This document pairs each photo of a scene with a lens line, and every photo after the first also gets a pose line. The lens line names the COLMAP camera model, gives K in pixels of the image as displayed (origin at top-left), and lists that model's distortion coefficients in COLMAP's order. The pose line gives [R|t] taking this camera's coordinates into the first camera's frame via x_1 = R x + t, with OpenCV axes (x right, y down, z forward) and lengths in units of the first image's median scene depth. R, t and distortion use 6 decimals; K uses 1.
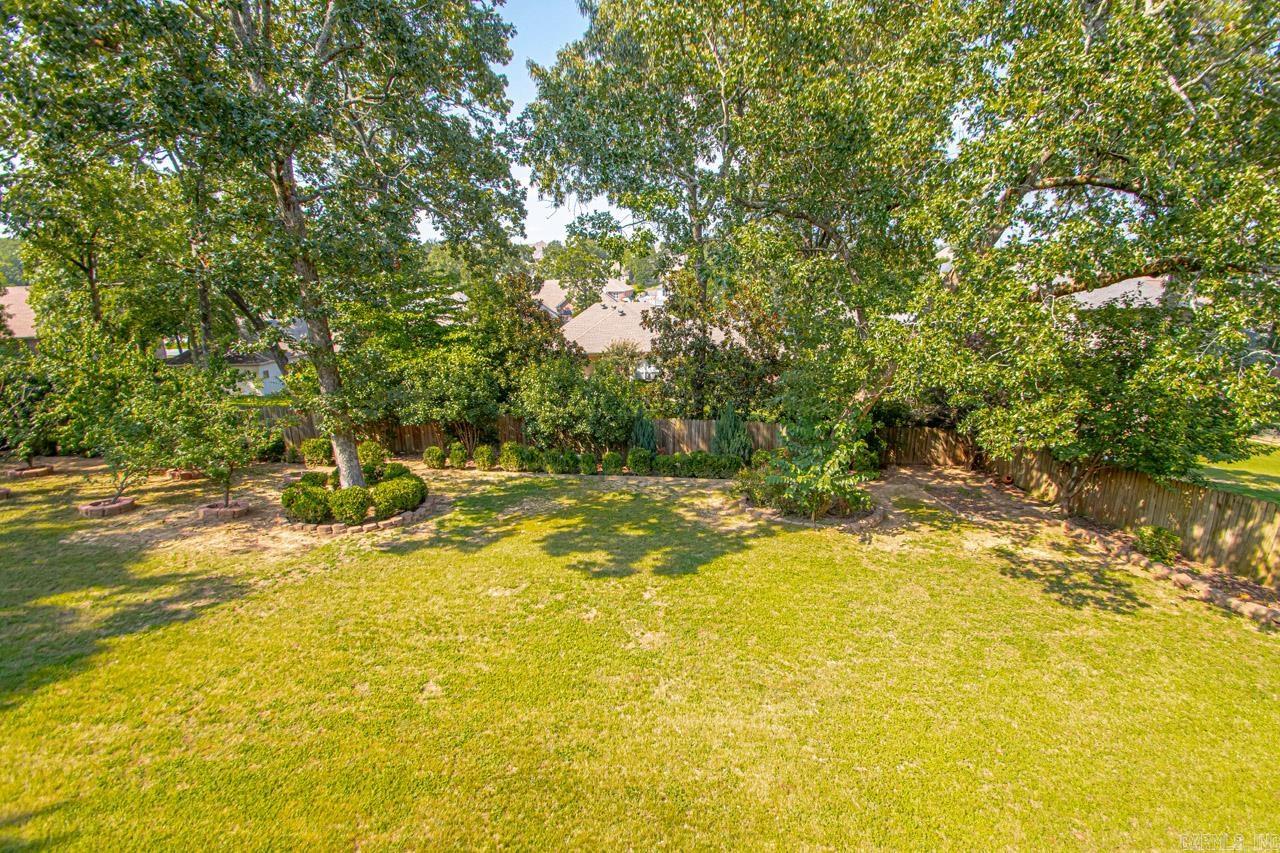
lens RADIAL K [[593.6, 0, 652.6], [0, 593.6, 426.5], [0, 0, 1]] dist [0.008118, -0.013559]
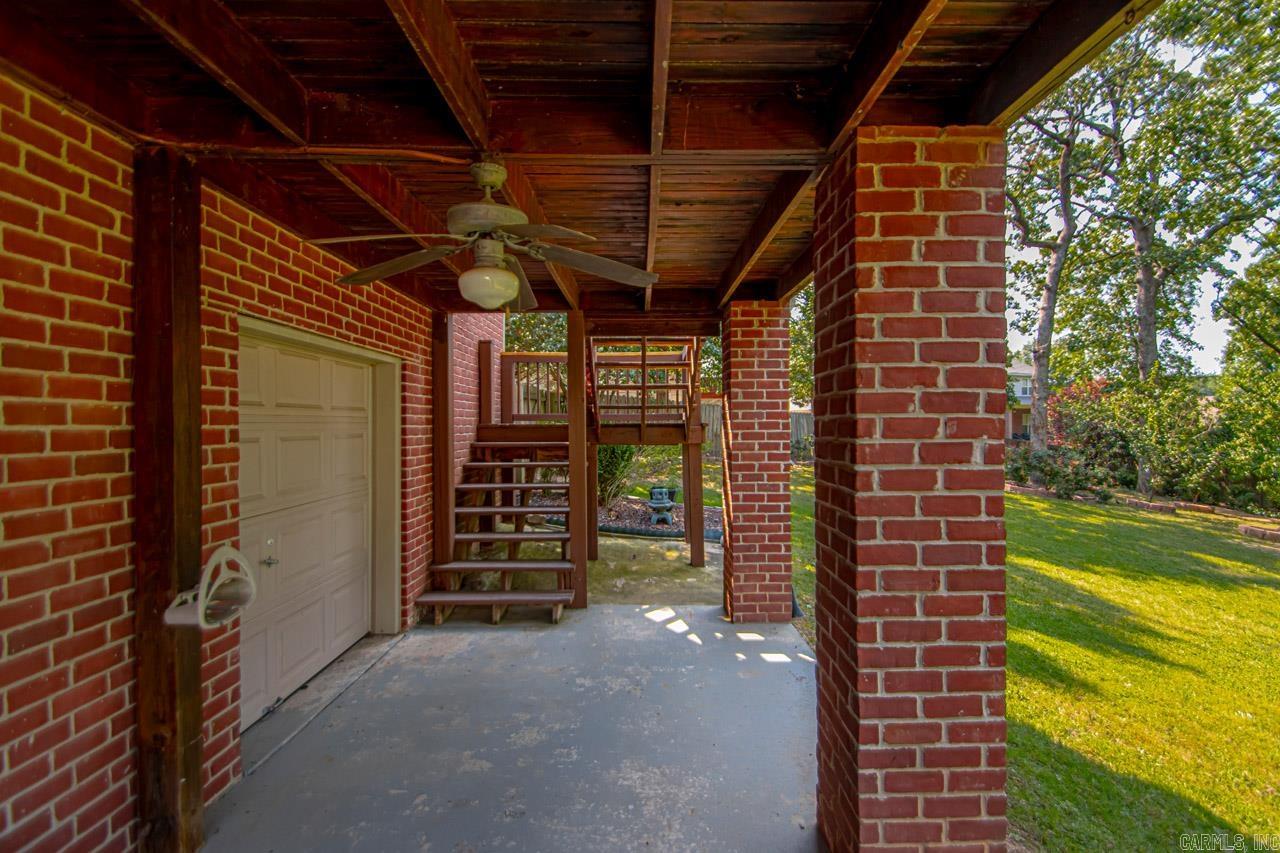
lens RADIAL K [[593.6, 0, 648.8], [0, 593.6, 422.1], [0, 0, 1]] dist [0.008118, -0.013559]
pose [[0.014752, 0.017683, -0.999735, -0.000319], [-0.254525, 0.966974, 0.013348, 0.147904], [0.966954, 0.254260, 0.018766, -0.014208]]
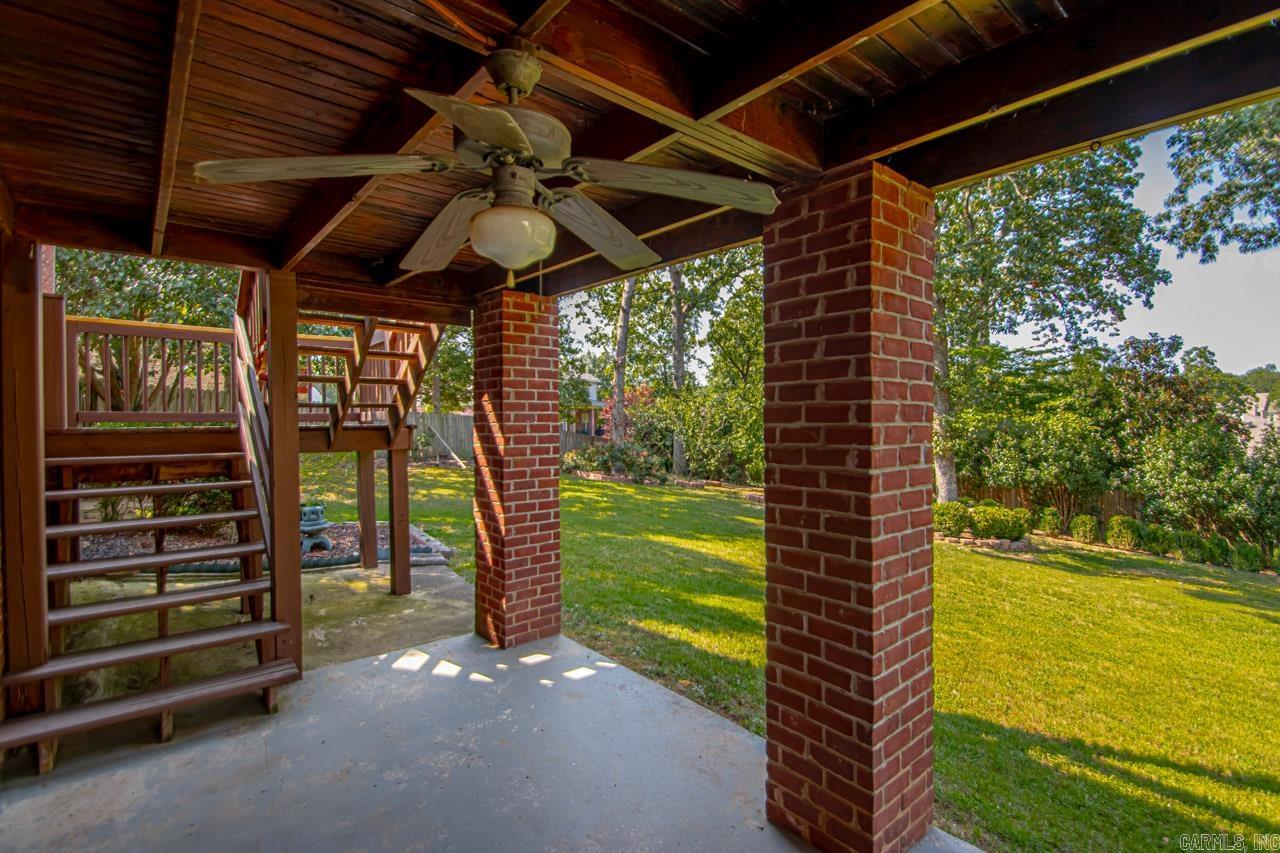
lens RADIAL K [[593.6, 0, 647.1], [0, 593.6, 420.9], [0, 0, 1]] dist [0.008118, -0.013559]
pose [[0.653022, 0.018486, -0.757113, -0.043496], [-0.202885, 0.967432, -0.151370, 0.163285], [0.729658, 0.252455, 0.635505, -0.077100]]
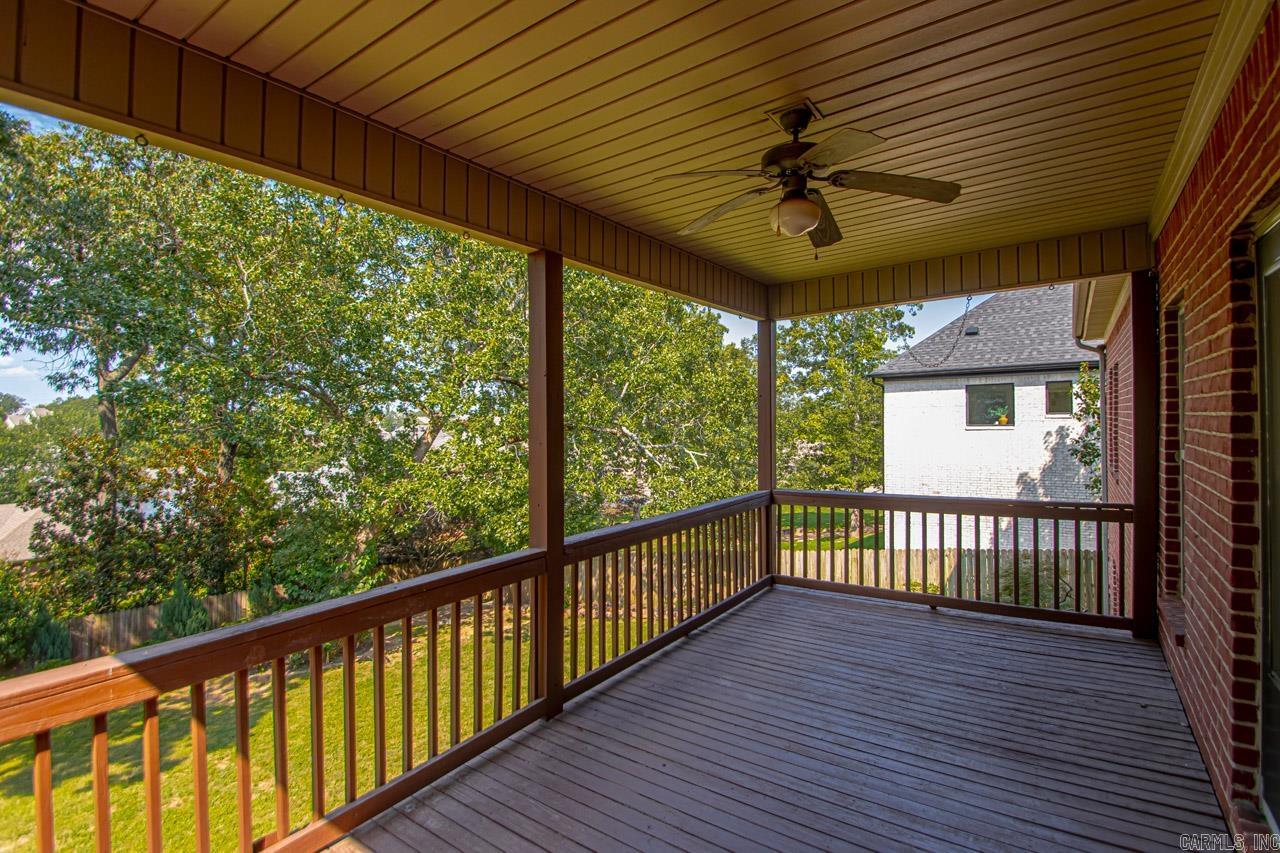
lens RADIAL K [[593.6, 0, 651.1], [0, 593.6, 404.7], [0, 0, 1]] dist [0.008118, -0.013559]
pose [[0.554926, 0.027833, 0.831434, -0.233844], [0.221958, 0.958256, -0.180221, 0.027735], [-0.801743, 0.284553, 0.525584, -0.105902]]
